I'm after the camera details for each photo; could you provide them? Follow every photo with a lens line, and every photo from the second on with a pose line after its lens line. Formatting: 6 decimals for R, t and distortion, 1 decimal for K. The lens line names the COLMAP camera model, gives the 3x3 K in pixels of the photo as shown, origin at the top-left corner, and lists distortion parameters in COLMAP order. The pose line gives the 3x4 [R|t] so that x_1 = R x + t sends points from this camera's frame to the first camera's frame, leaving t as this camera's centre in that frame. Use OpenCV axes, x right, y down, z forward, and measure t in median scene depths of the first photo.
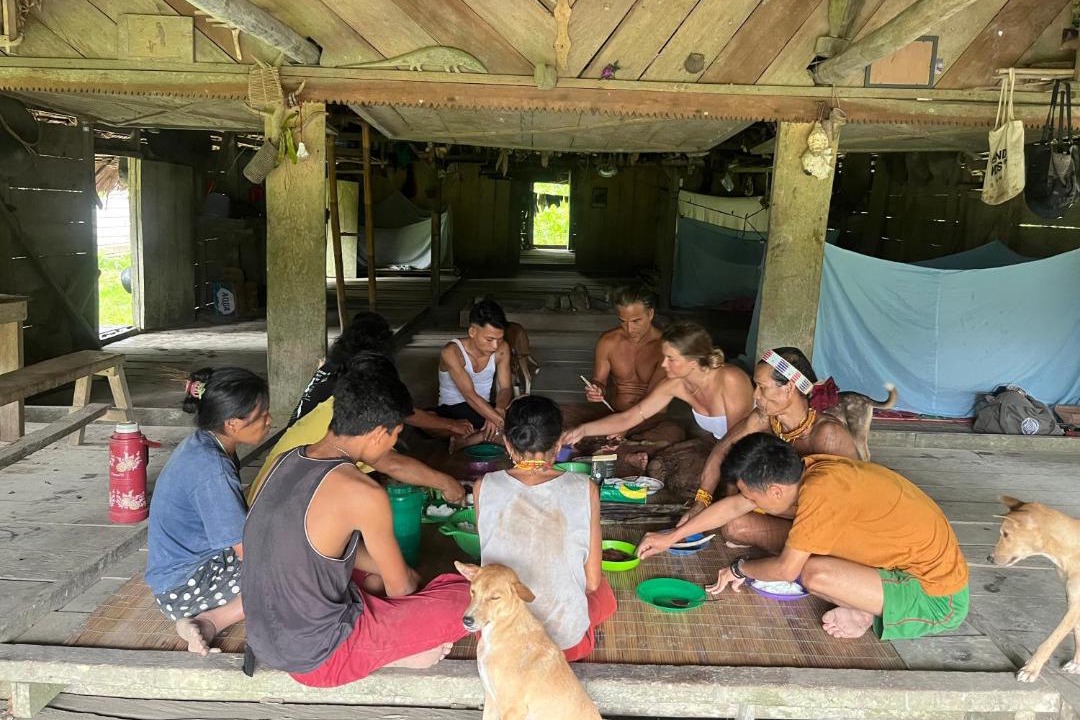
lens RADIAL K [[865.9, 0, 546.6], [0, 865.9, 407.0], [0, 0, 1]] dist [0.066370, -0.093963]
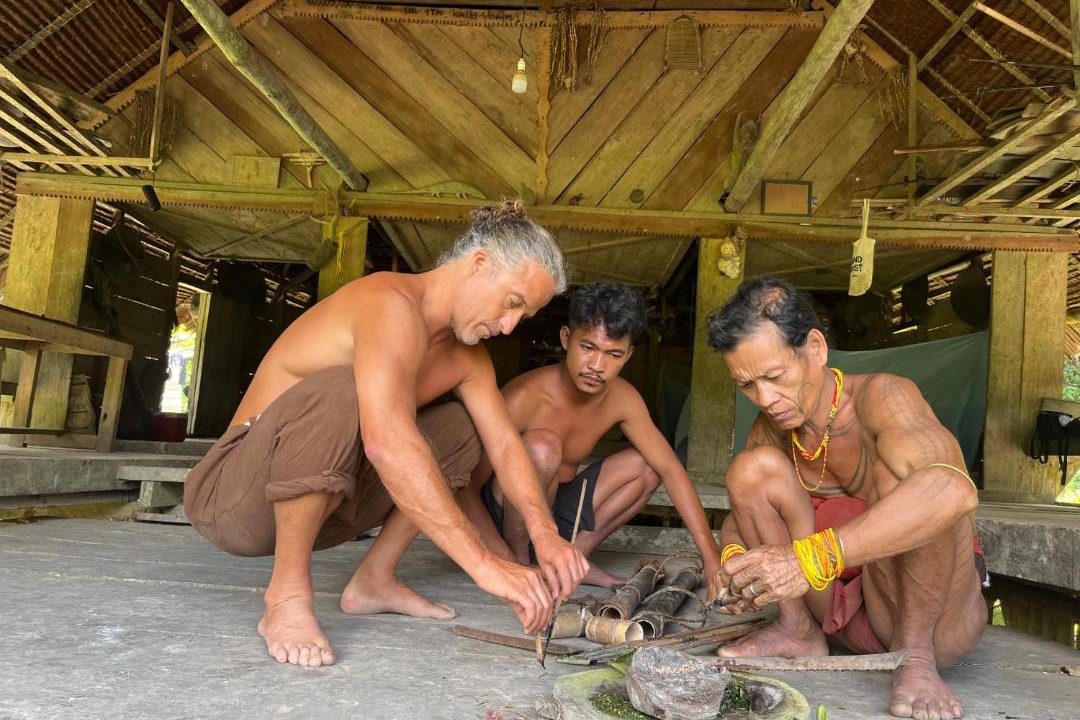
lens RADIAL K [[839.0, 0, 542.8], [0, 839.0, 371.8], [0, 0, 1]] dist [0.058351, -0.072946]
pose [[0.999574, 0.023410, -0.017413, 0.050218], [-0.027158, 0.964641, -0.262163, 0.229282], [0.010660, 0.262524, 0.964866, -0.216771]]
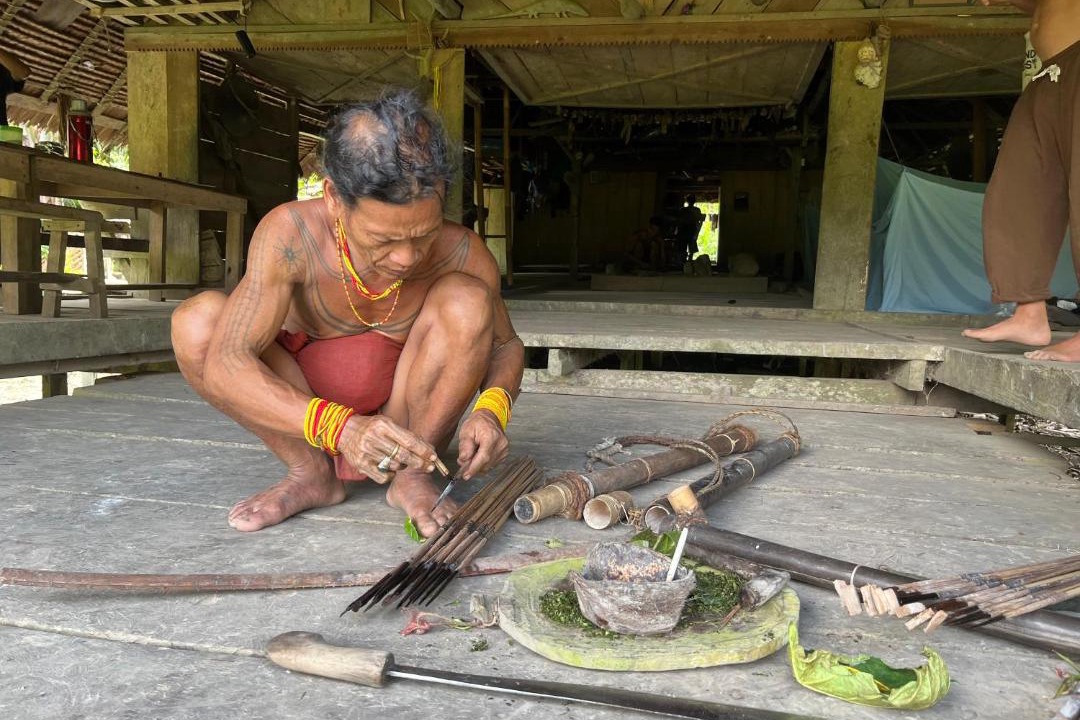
lens RADIAL K [[839.0, 0, 542.8], [0, 839.0, 371.8], [0, 0, 1]] dist [0.058351, -0.072946]
pose [[0.982221, 0.014841, -0.187143, 0.102086], [-0.027956, 0.997318, -0.067637, 0.212639], [0.185637, 0.071666, 0.980001, -0.171212]]
